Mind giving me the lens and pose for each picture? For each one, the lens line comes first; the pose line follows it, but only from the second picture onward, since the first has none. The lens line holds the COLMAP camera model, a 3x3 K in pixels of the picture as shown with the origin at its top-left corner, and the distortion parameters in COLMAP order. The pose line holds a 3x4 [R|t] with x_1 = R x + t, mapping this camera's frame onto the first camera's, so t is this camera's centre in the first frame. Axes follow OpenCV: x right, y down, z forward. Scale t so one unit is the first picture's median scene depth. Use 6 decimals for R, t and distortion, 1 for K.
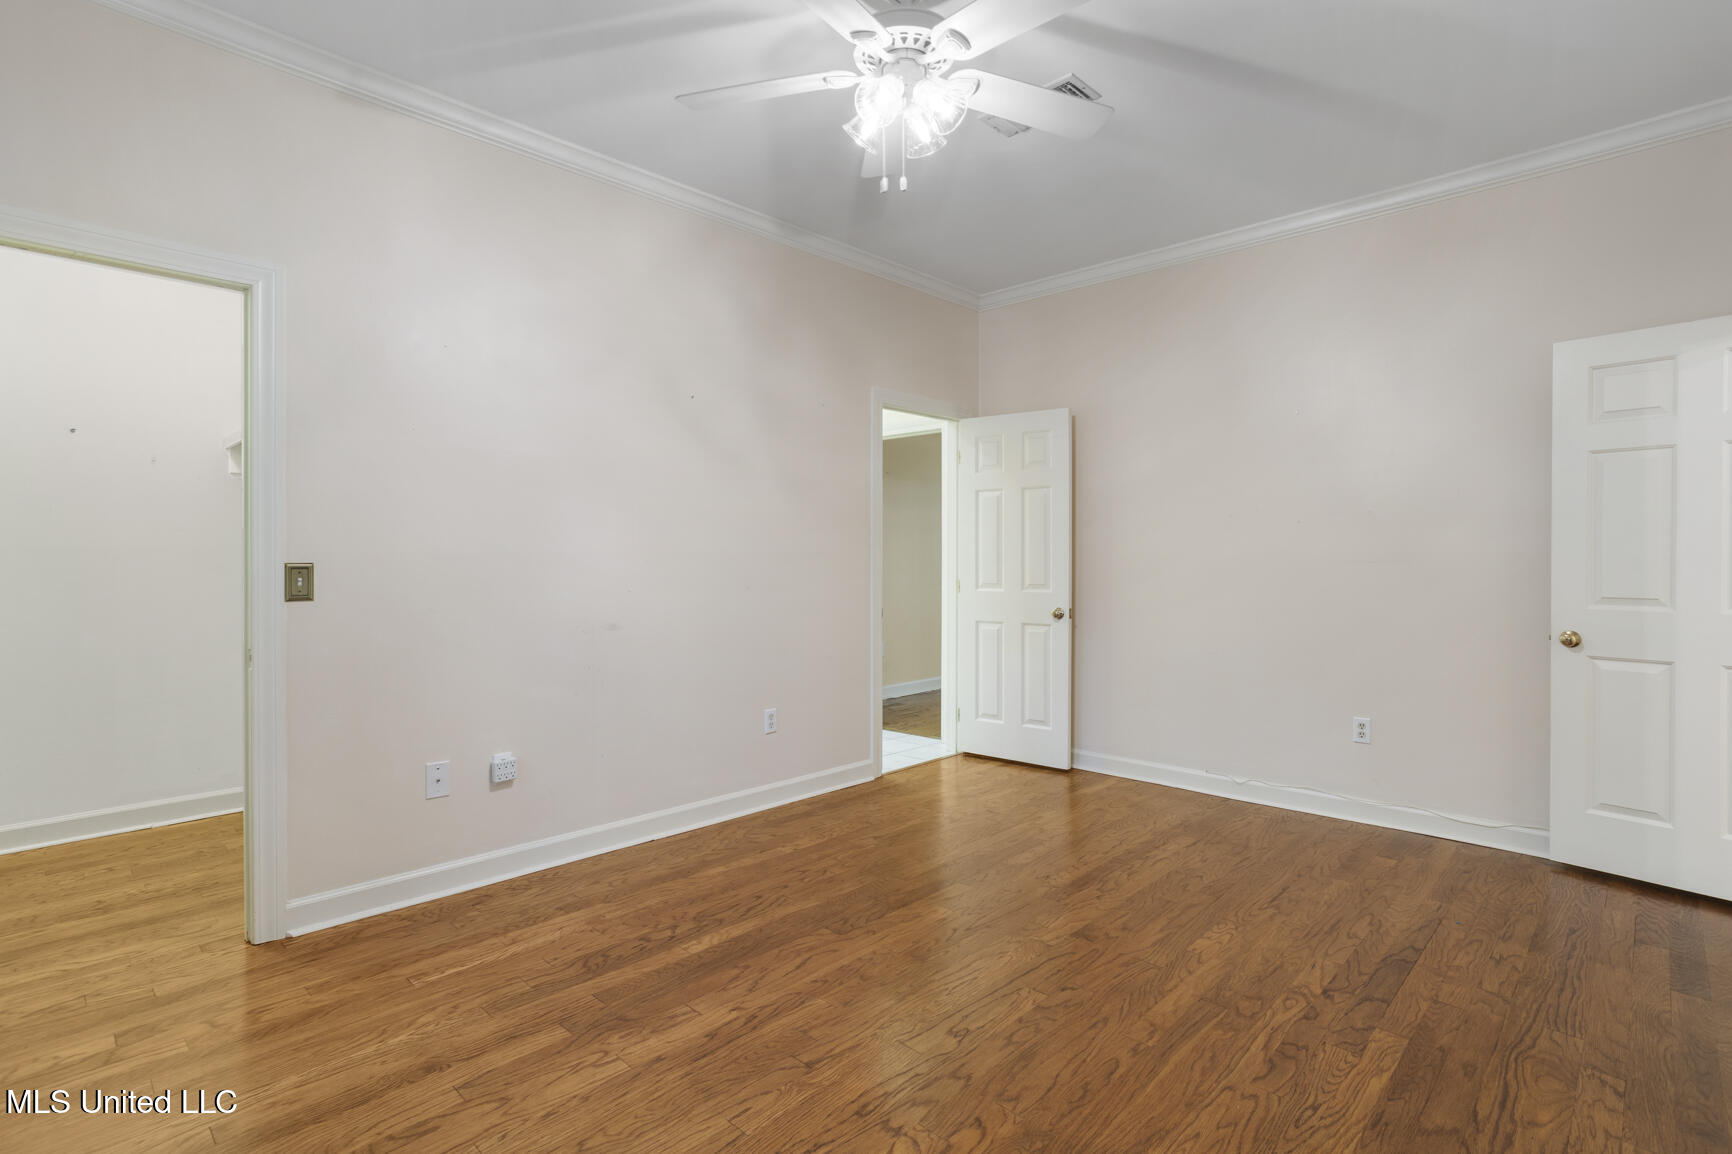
lens RADIAL K [[849.3, 0, 850.0], [0, 849.3, 568.3], [0, 0, 1]] dist [-0.043721, 0.020959]
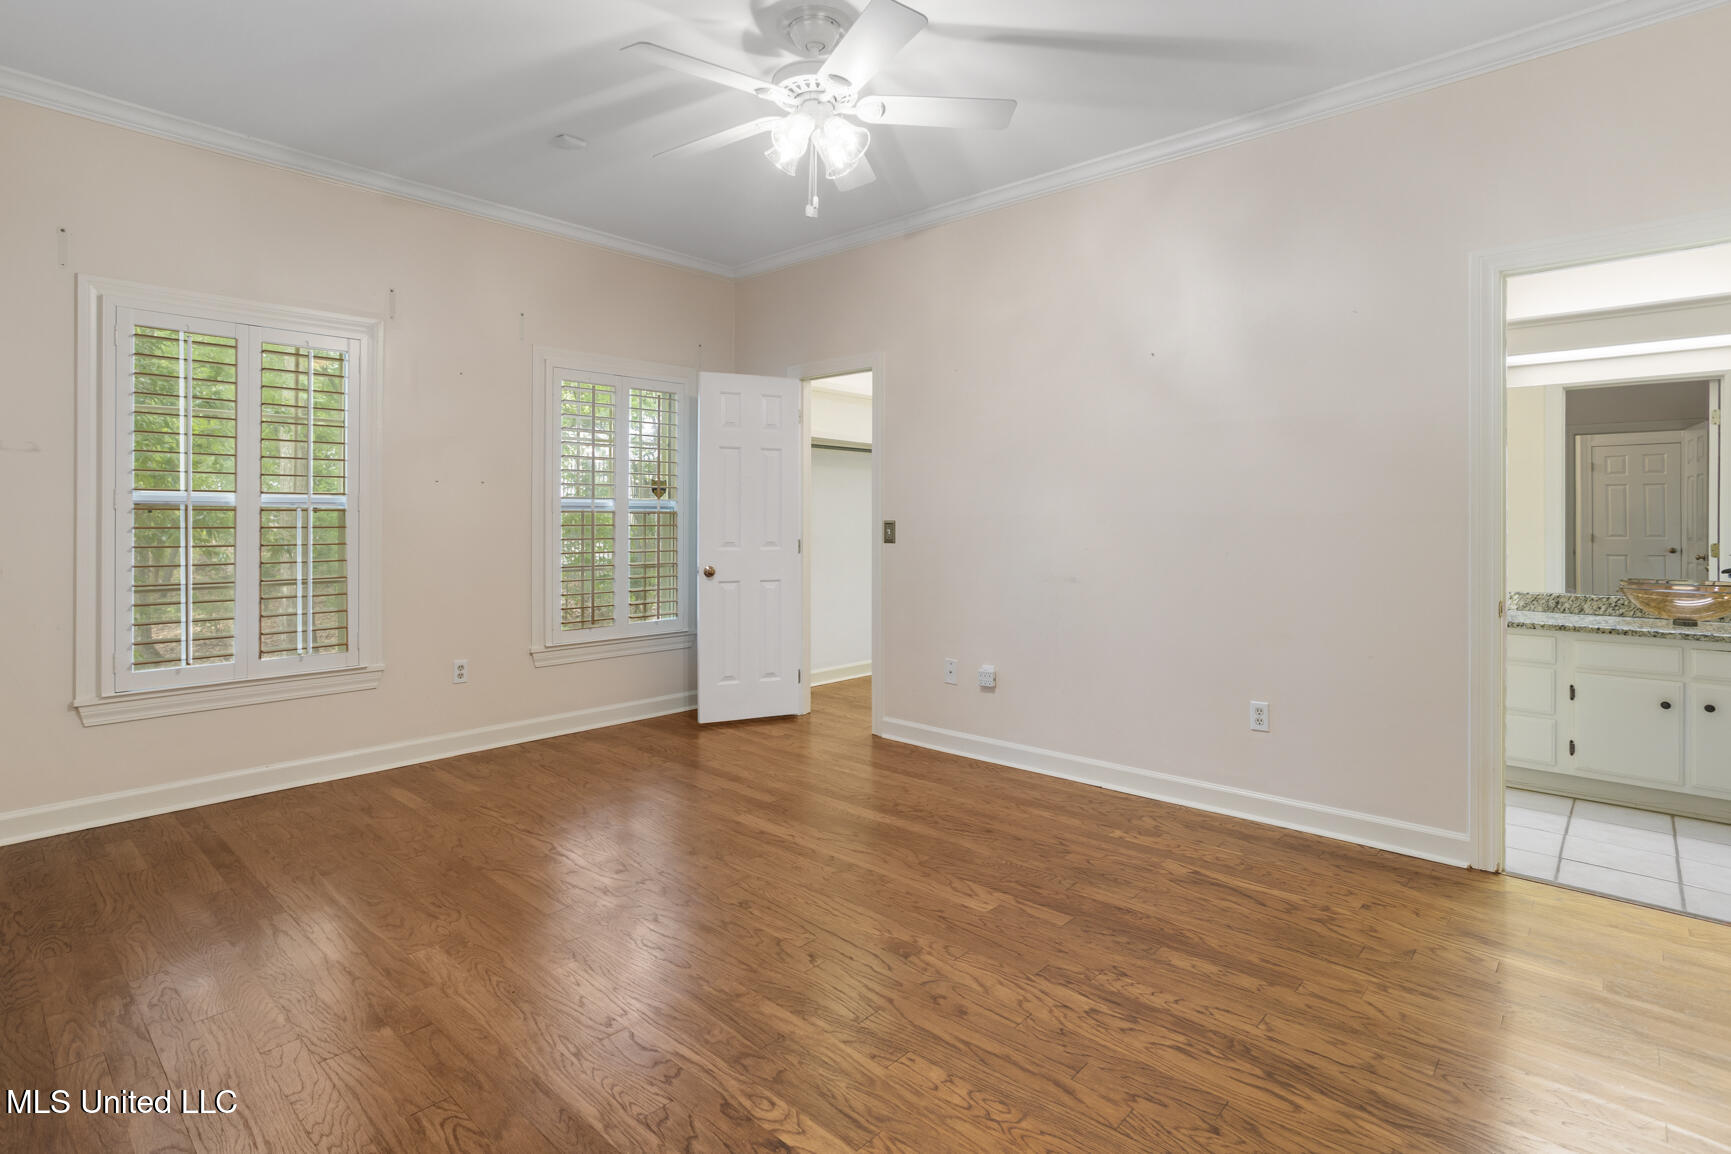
lens RADIAL K [[848.8, 0, 849.5], [0, 848.8, 568.3], [0, 0, 1]] dist [-0.043721, 0.020959]
pose [[0.021970, 0.057621, -0.998097, 0.976178], [-0.009382, 0.998306, 0.057427, -0.007095], [0.999715, 0.008102, 0.022474, 0.818977]]
